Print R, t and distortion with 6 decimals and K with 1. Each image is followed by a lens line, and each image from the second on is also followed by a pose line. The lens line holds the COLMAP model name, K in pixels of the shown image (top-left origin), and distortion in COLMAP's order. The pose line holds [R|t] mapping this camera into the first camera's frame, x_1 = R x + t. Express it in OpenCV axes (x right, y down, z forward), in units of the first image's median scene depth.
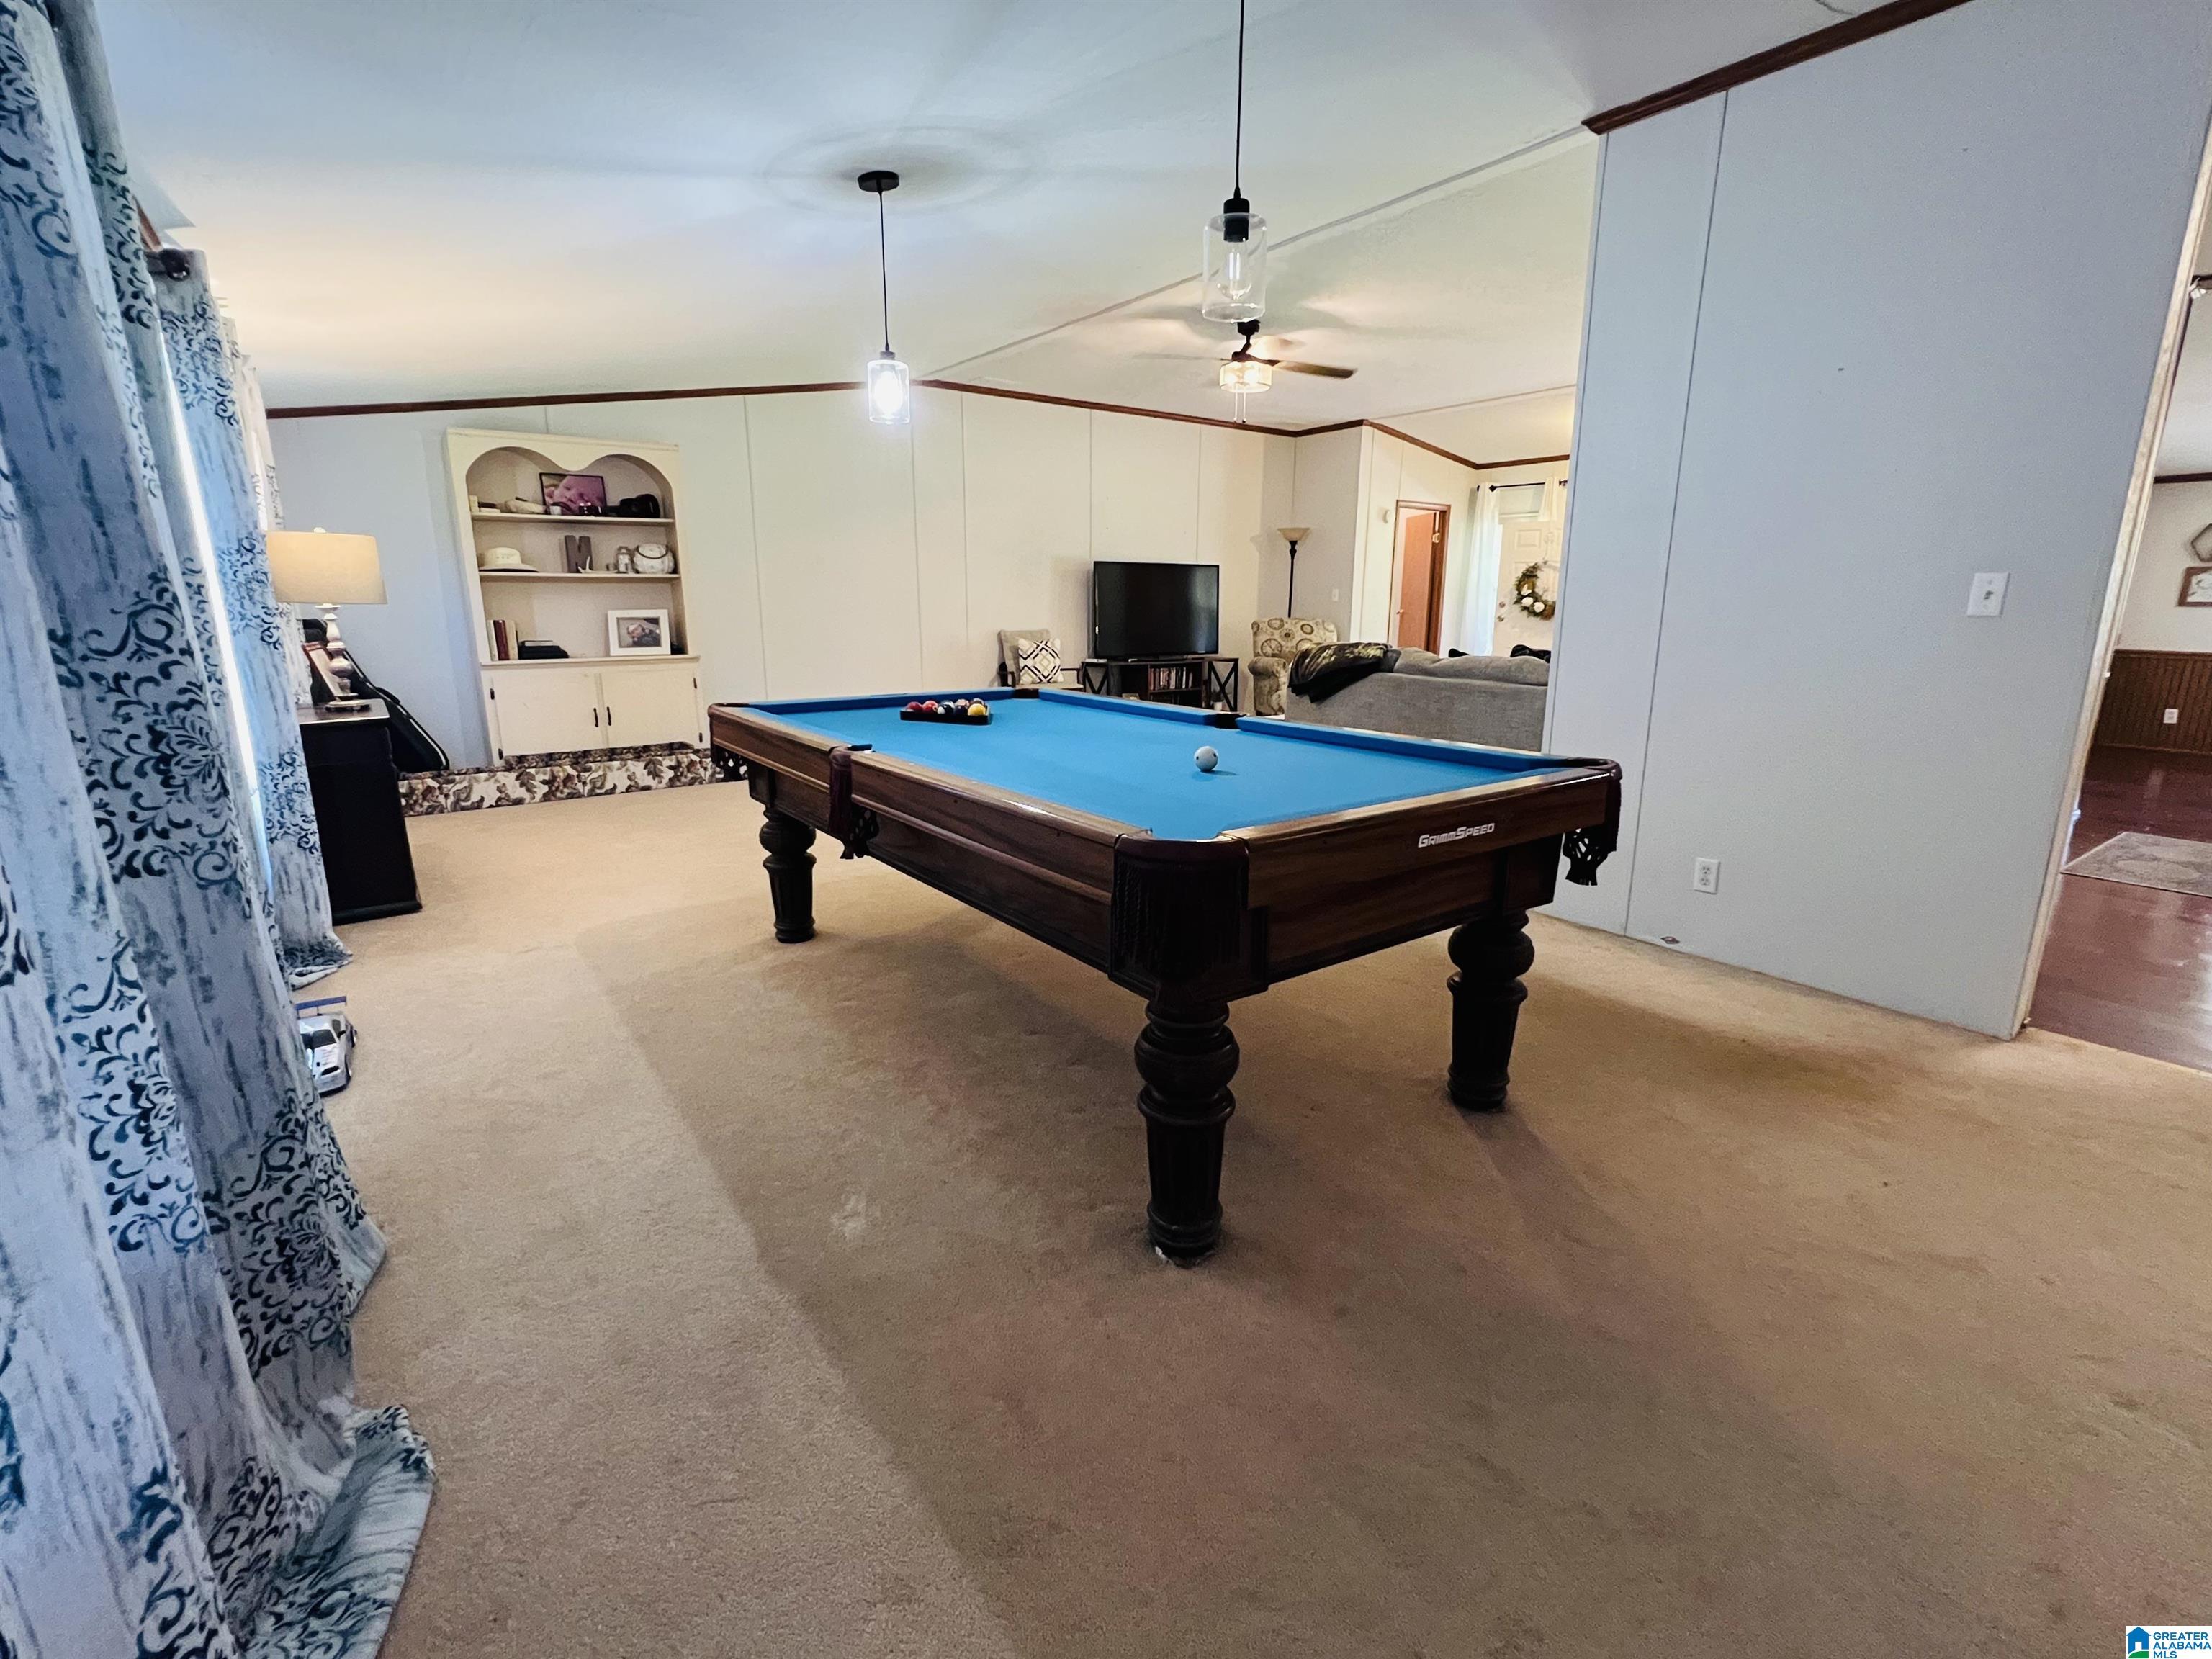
lens RADIAL K [[1009.3, 0, 1099.6], [0, 1009.3, 839.5], [0, 0, 1]] dist [0.002466, 0.000047]
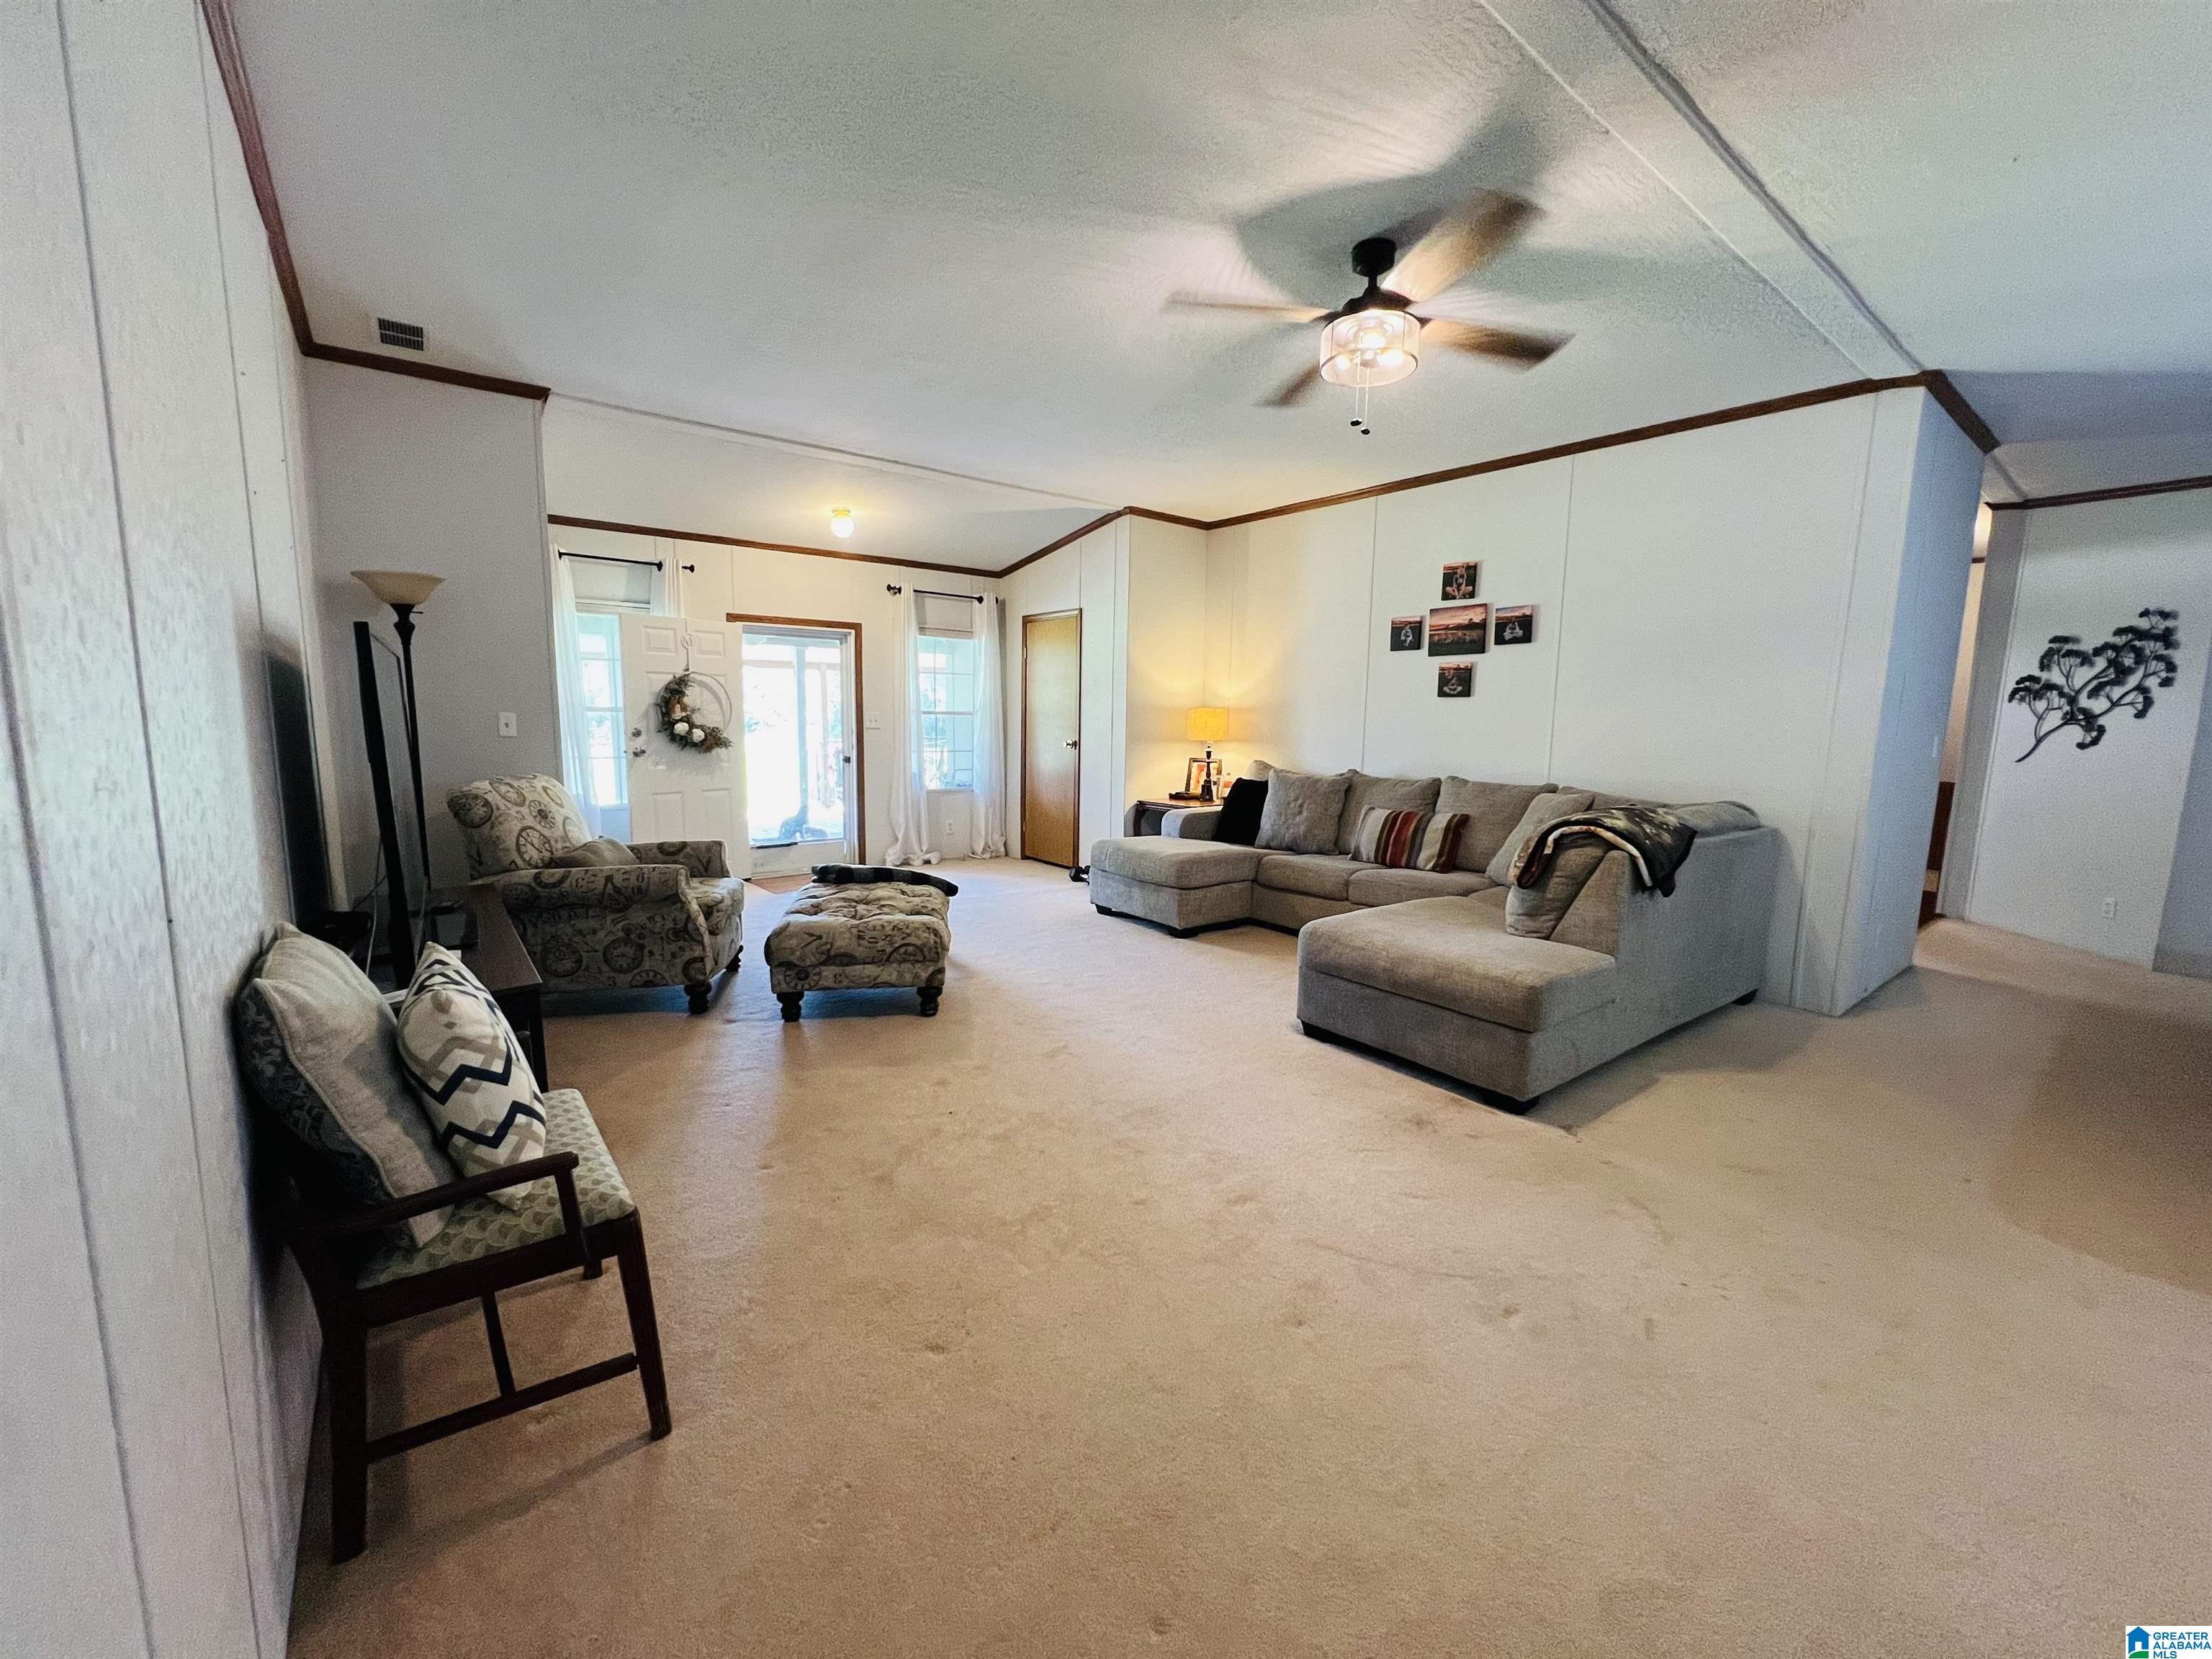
lens RADIAL K [[885.9, 0, 1099.5], [0, 885.9, 829.1], [0, 0, 1]] dist [-0.001834, 0.000643]
pose [[-0.025536, -0.136291, 0.990340, -0.208356], [0.217702, 0.966128, 0.138572, -0.190222], [-0.975681, 0.219138, 0.005000, 0.729609]]
